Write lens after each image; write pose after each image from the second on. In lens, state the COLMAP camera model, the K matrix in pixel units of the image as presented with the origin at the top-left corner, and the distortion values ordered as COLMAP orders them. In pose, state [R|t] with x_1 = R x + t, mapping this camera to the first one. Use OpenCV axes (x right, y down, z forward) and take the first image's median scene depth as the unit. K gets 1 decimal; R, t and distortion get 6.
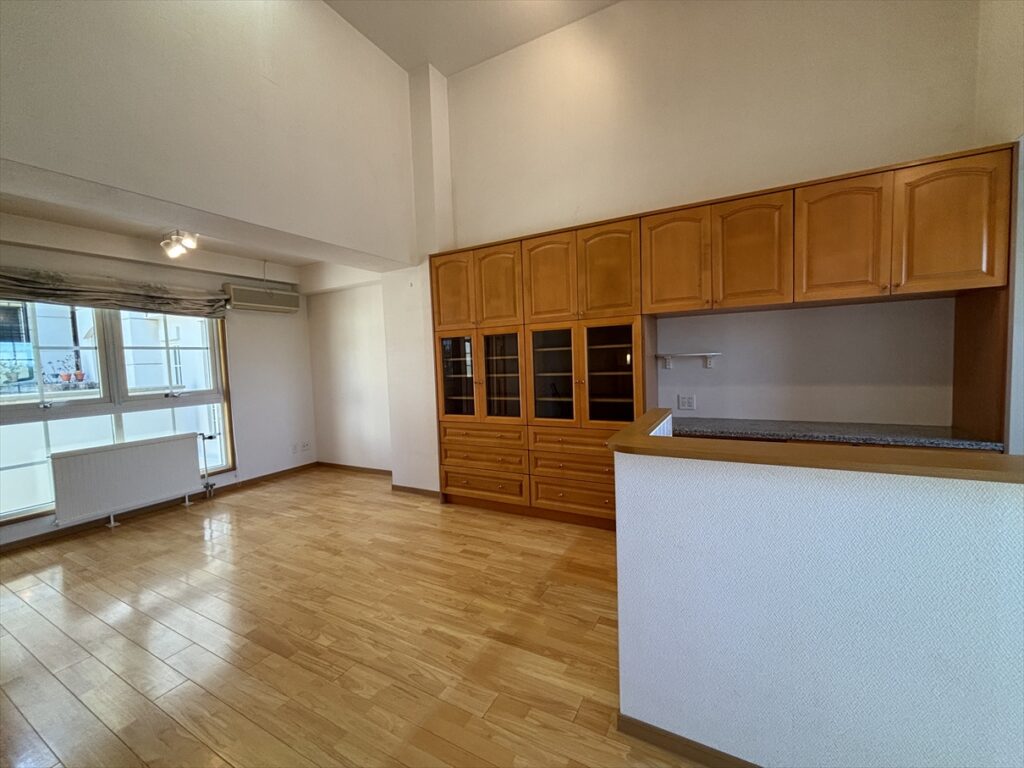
lens RADIAL K [[415.9, 0, 512.4], [0, 415.9, 376.8], [0, 0, 1]] dist [-0.002877, 0.001354]
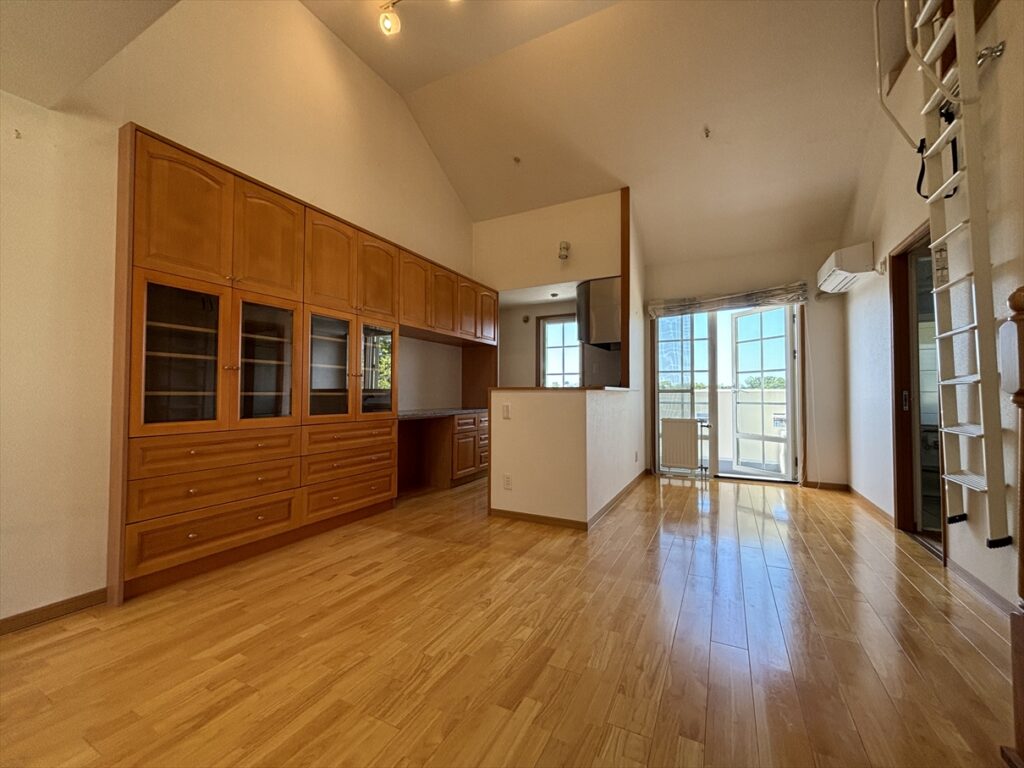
lens RADIAL K [[415.9, 0, 507.5], [0, 415.9, 383.1], [0, 0, 1]] dist [-0.002877, 0.001354]
pose [[-0.014978, 0.063394, 0.997876, -0.853873], [0.043471, 0.997086, -0.062692, 0.110603], [-0.998942, 0.042439, -0.017691, 0.653475]]
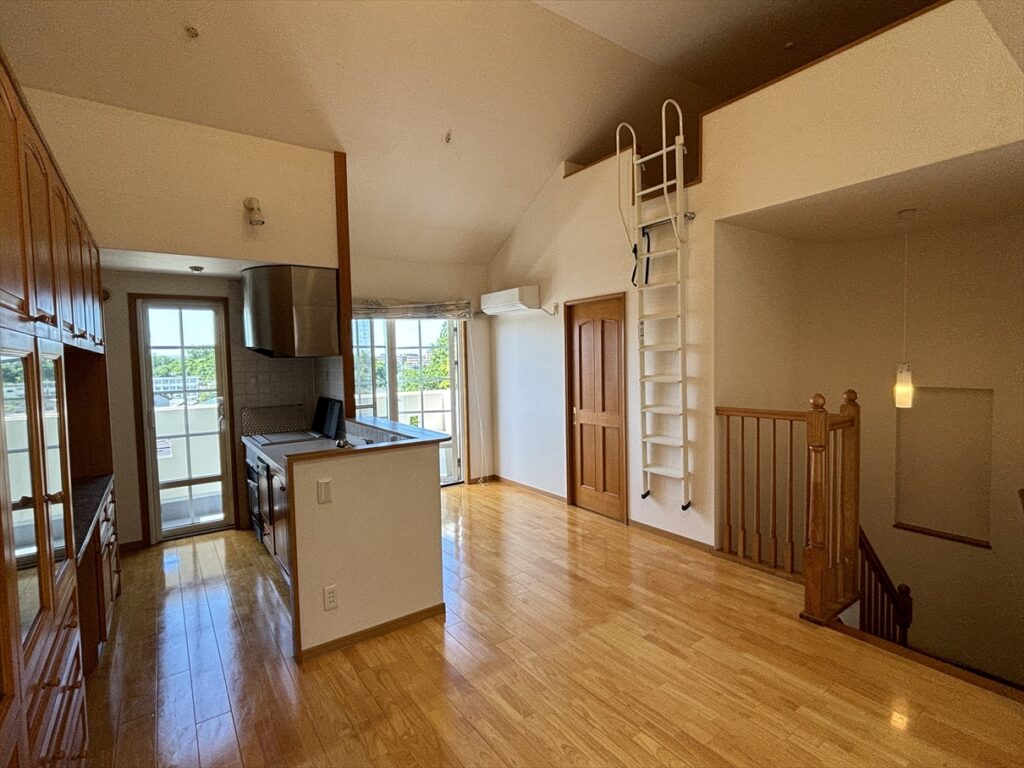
lens RADIAL K [[489.3, 0, 510.0], [0, 489.3, 385.9], [0, 0, 1]] dist [-0.011576, 0.000281]
pose [[-0.895569, 0.030979, 0.443842, -0.416783], [0.073286, 0.994218, 0.078480, -0.095261], [-0.438845, 0.102812, -0.892662, 1.203374]]
